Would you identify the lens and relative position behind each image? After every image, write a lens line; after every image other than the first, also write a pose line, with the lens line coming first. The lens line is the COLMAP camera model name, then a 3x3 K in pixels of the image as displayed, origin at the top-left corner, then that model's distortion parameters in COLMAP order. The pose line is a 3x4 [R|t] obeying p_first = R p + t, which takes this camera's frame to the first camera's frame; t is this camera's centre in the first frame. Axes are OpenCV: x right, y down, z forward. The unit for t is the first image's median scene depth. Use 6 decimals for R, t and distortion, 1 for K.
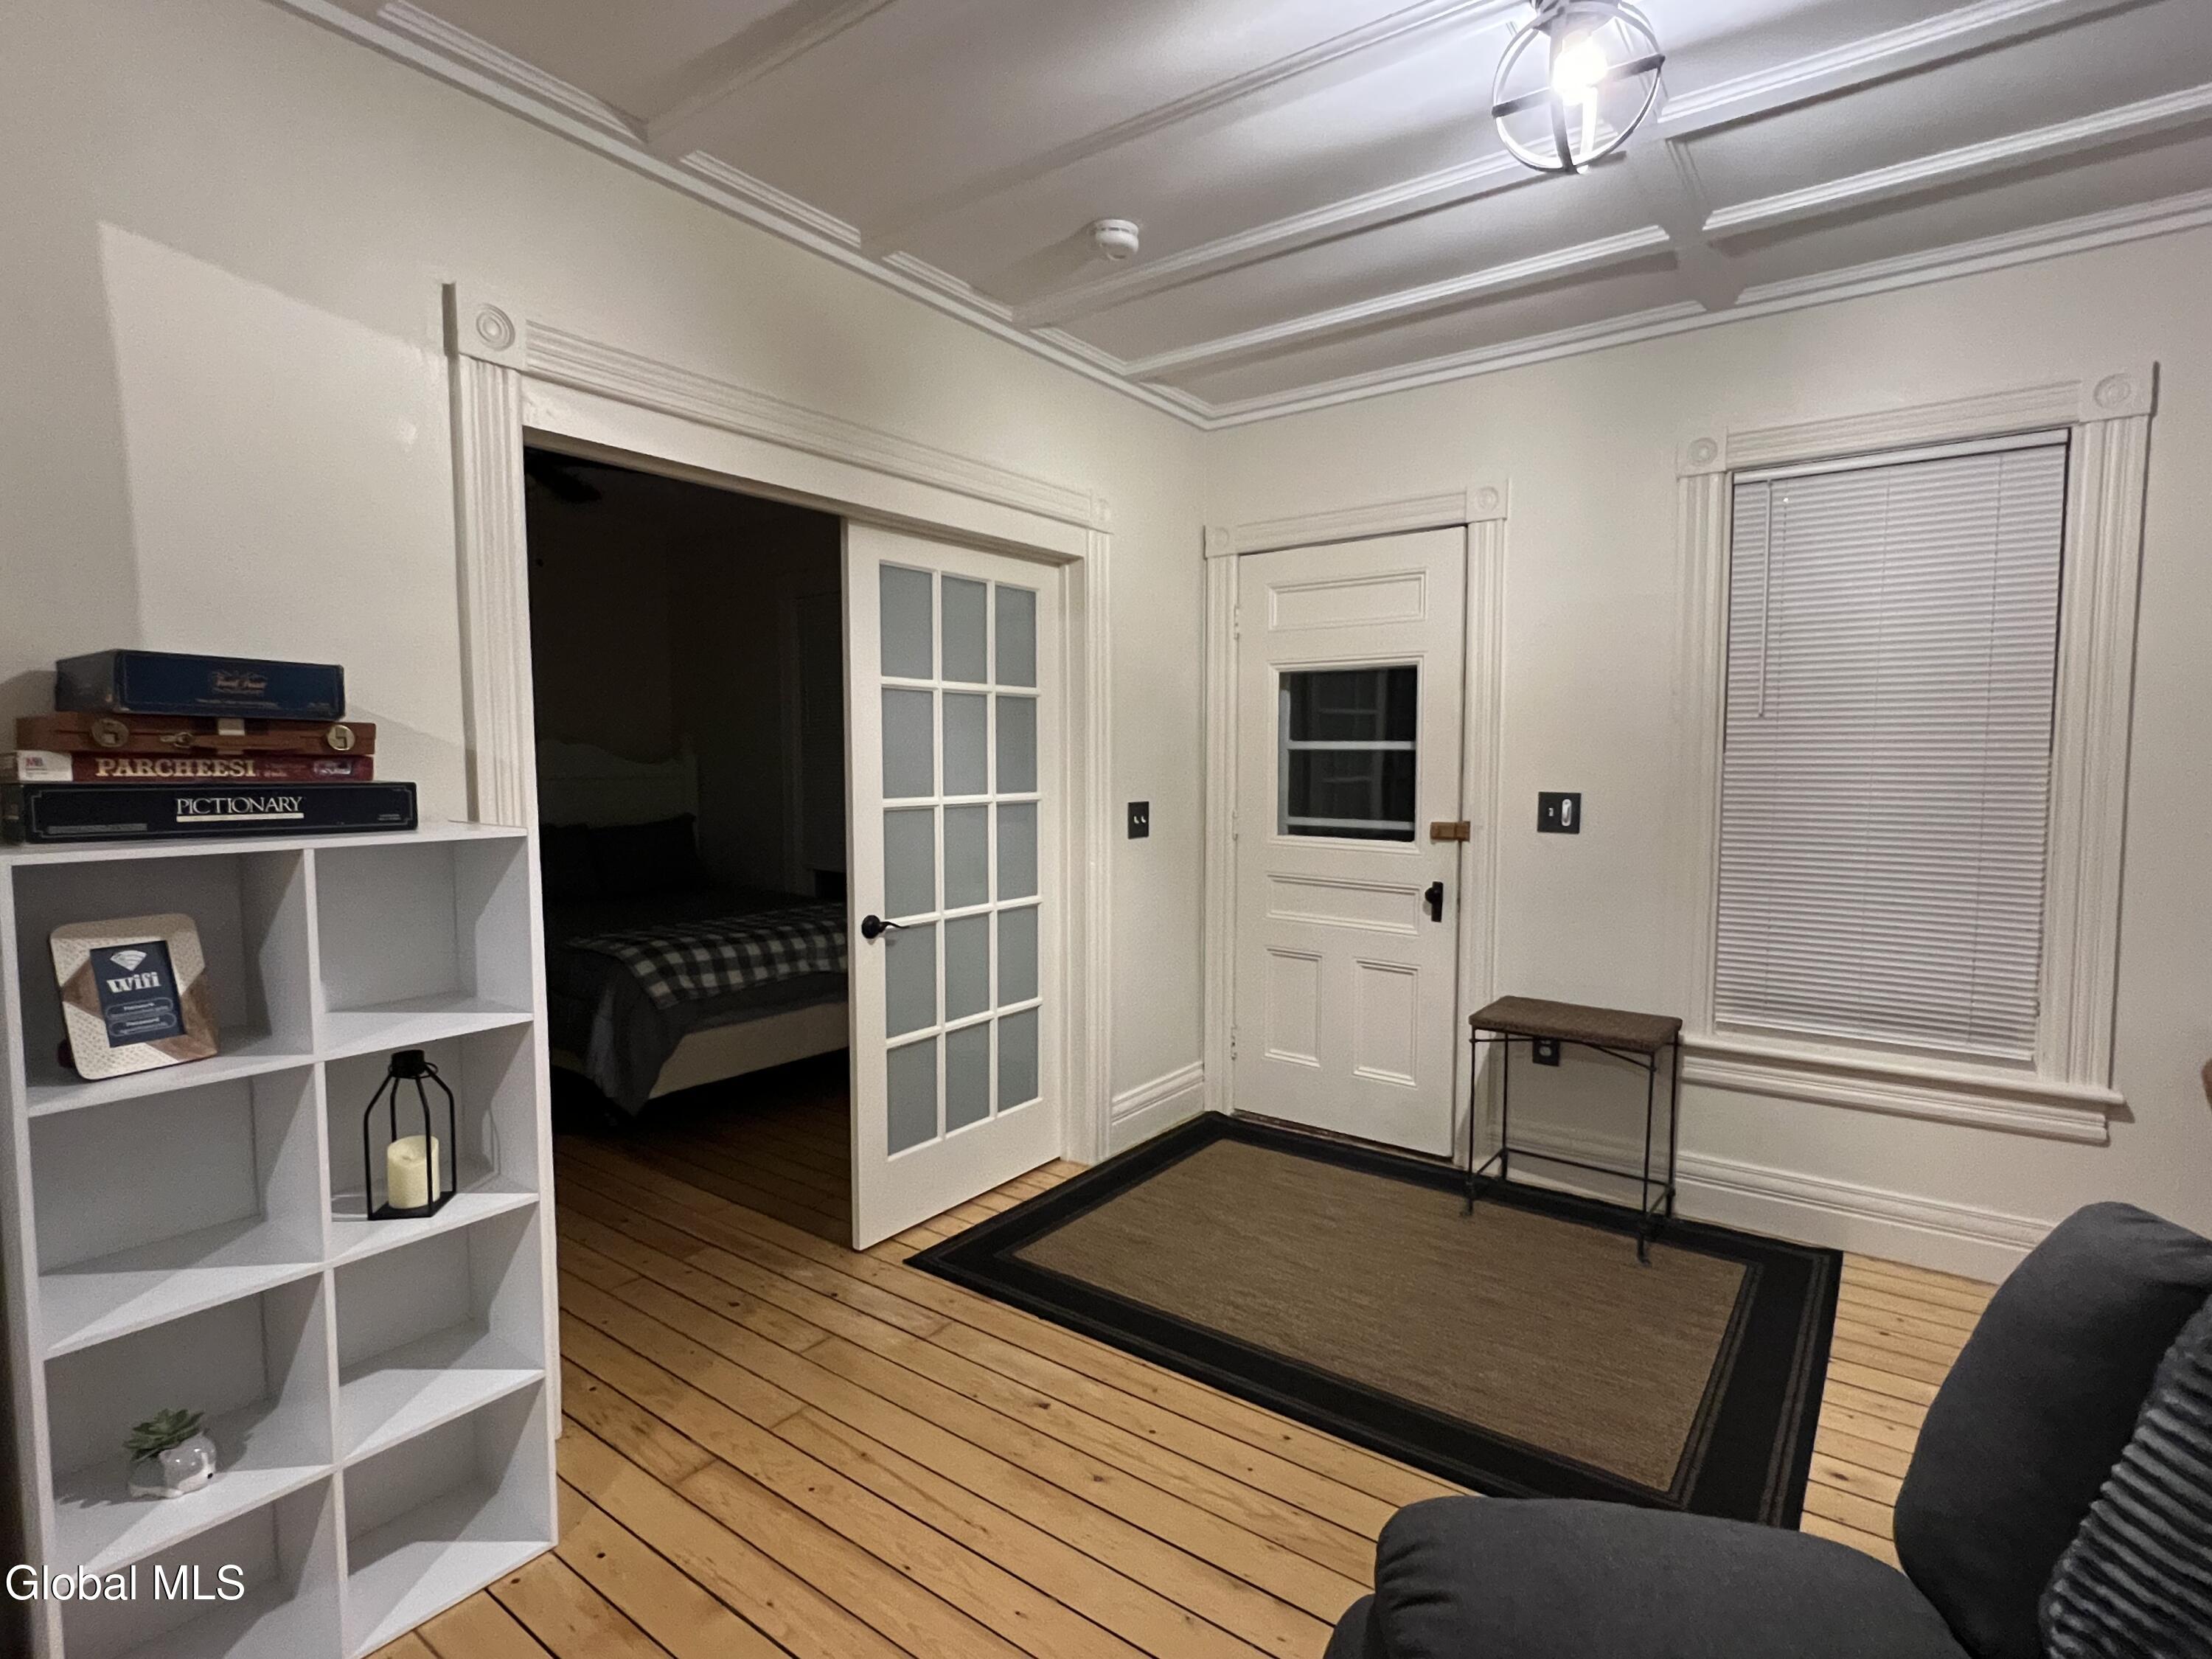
lens RADIAL K [[1111.3, 0, 1094.6], [0, 1111.3, 831.9], [0, 0, 1]] dist [-0.005085, 0.000703]
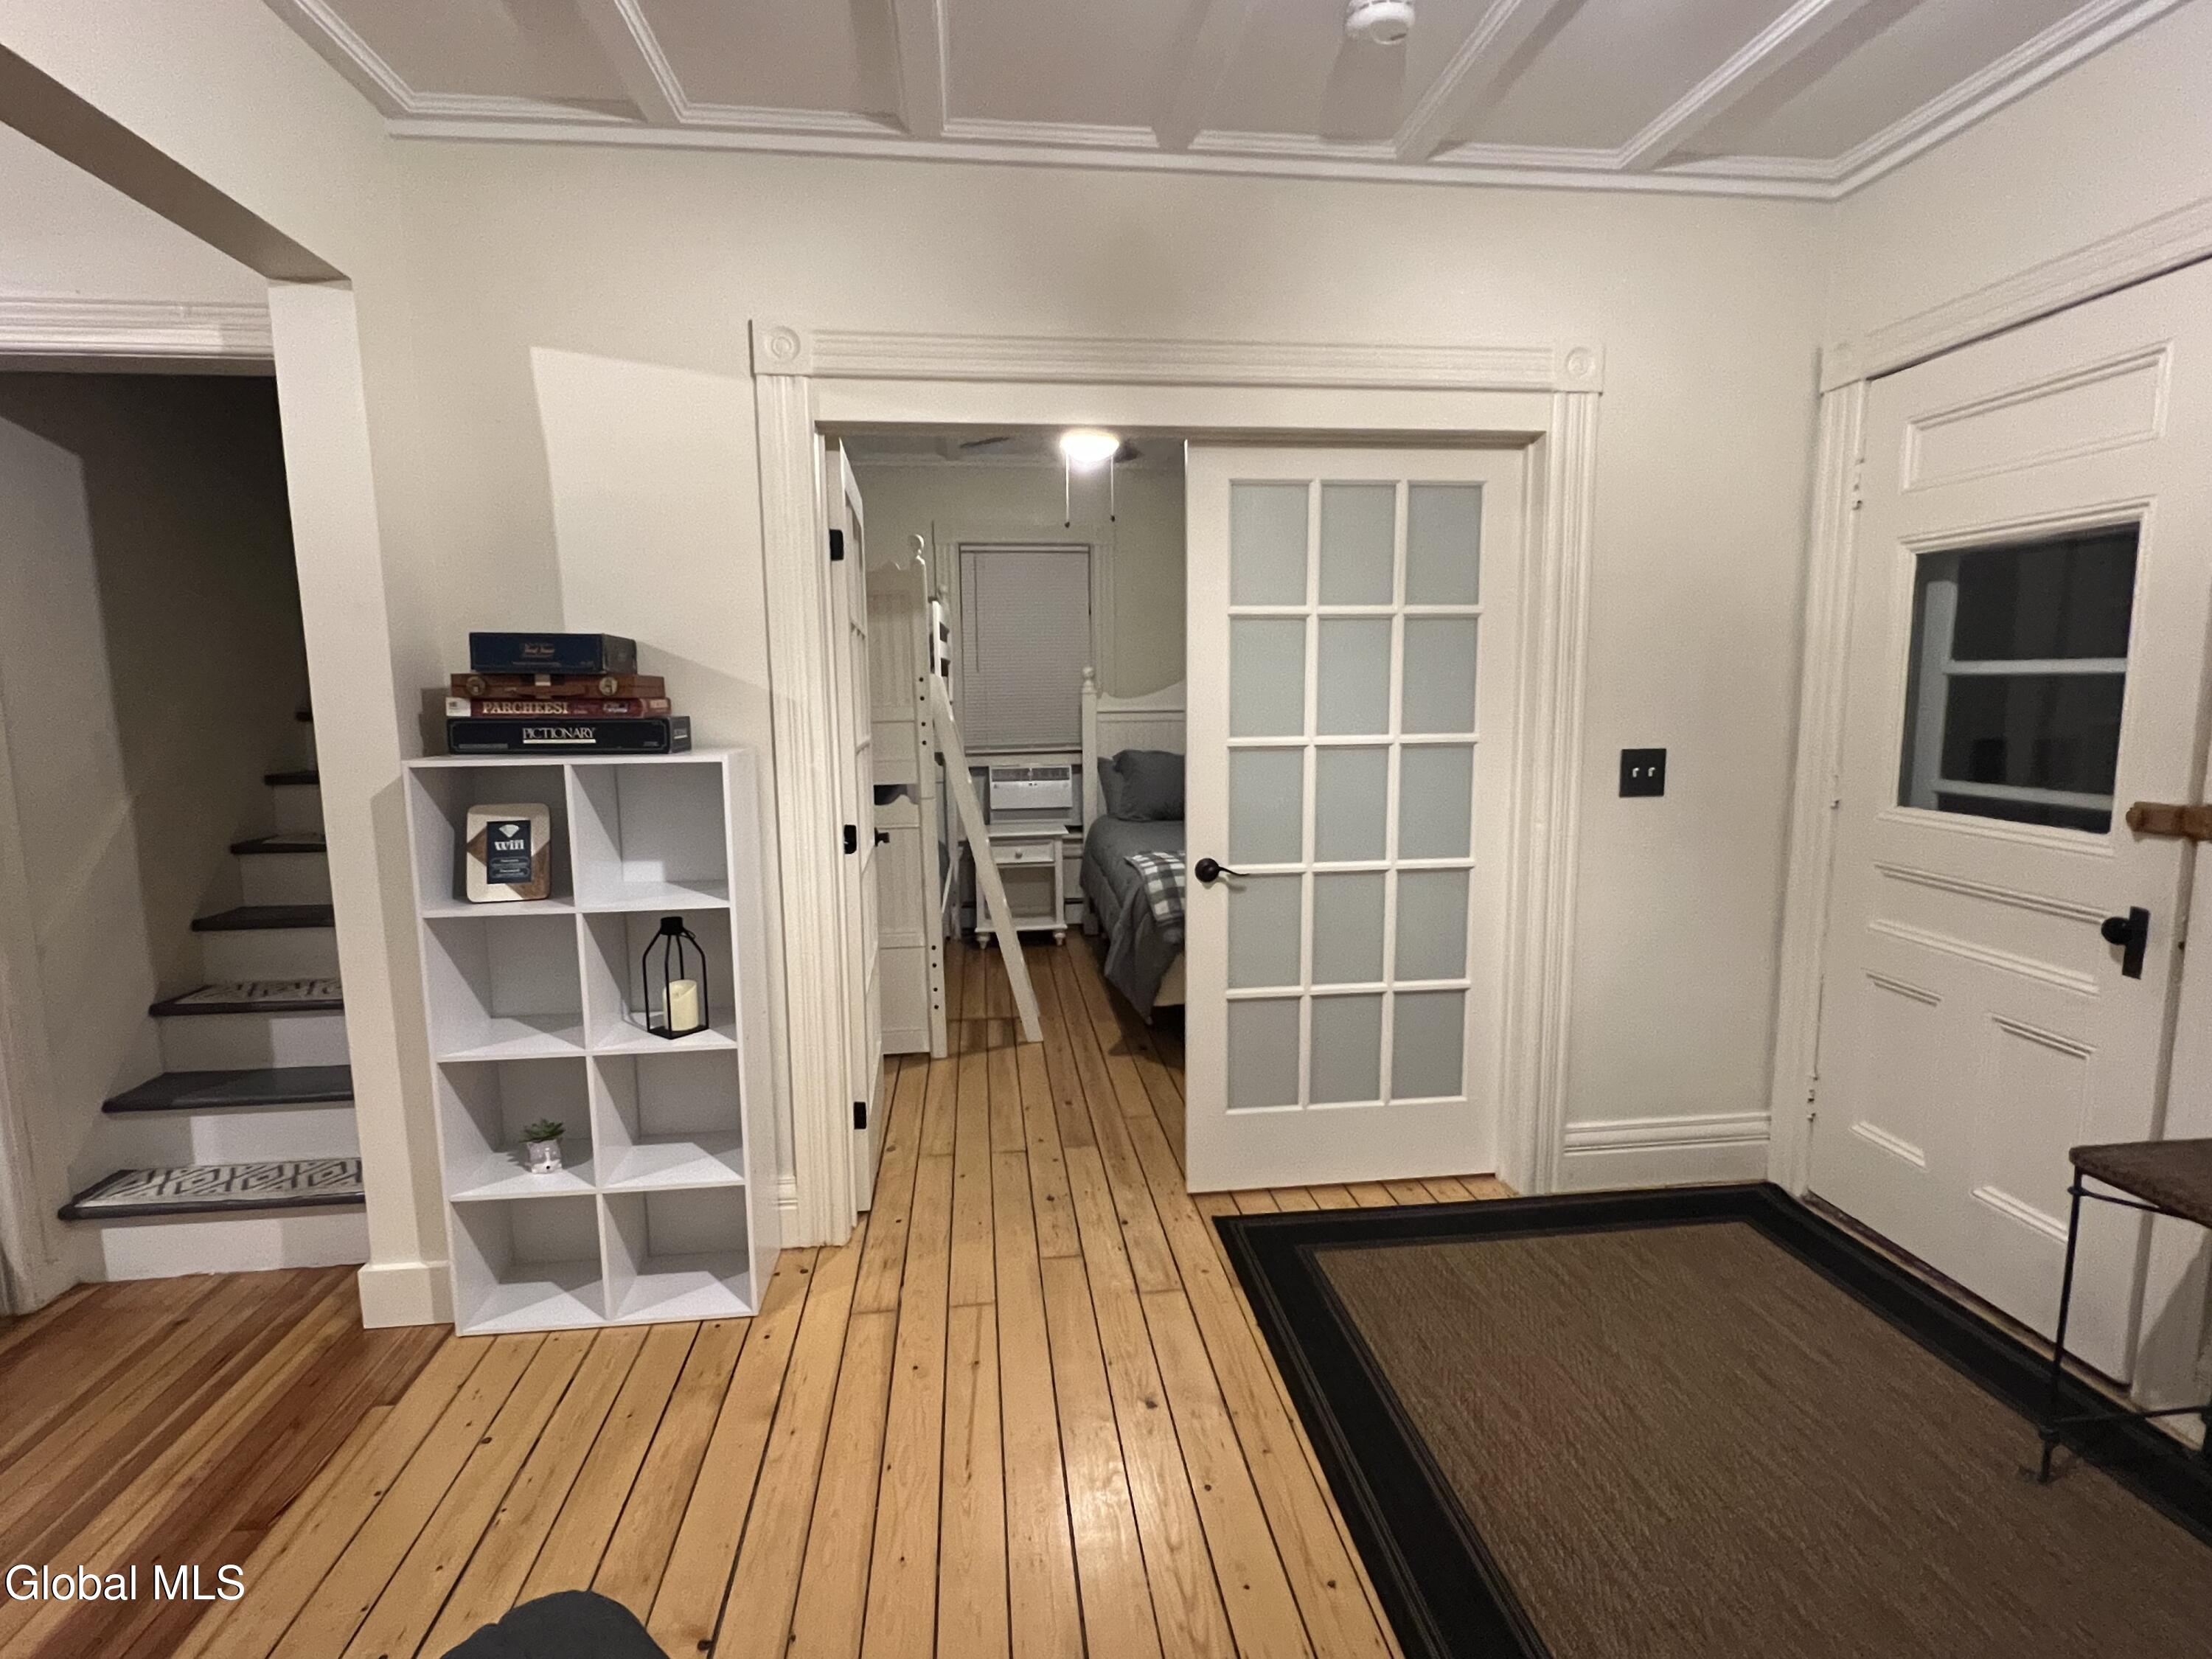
lens RADIAL K [[1111.3, 0, 1097.3], [0, 1111.3, 830.2], [0, 0, 1]] dist [-0.005085, 0.000703]
pose [[0.680212, 0.087156, -0.727815, 0.408518], [-0.039606, 0.995826, 0.082235, -0.022993], [0.731945, -0.027111, 0.680825, 0.262076]]
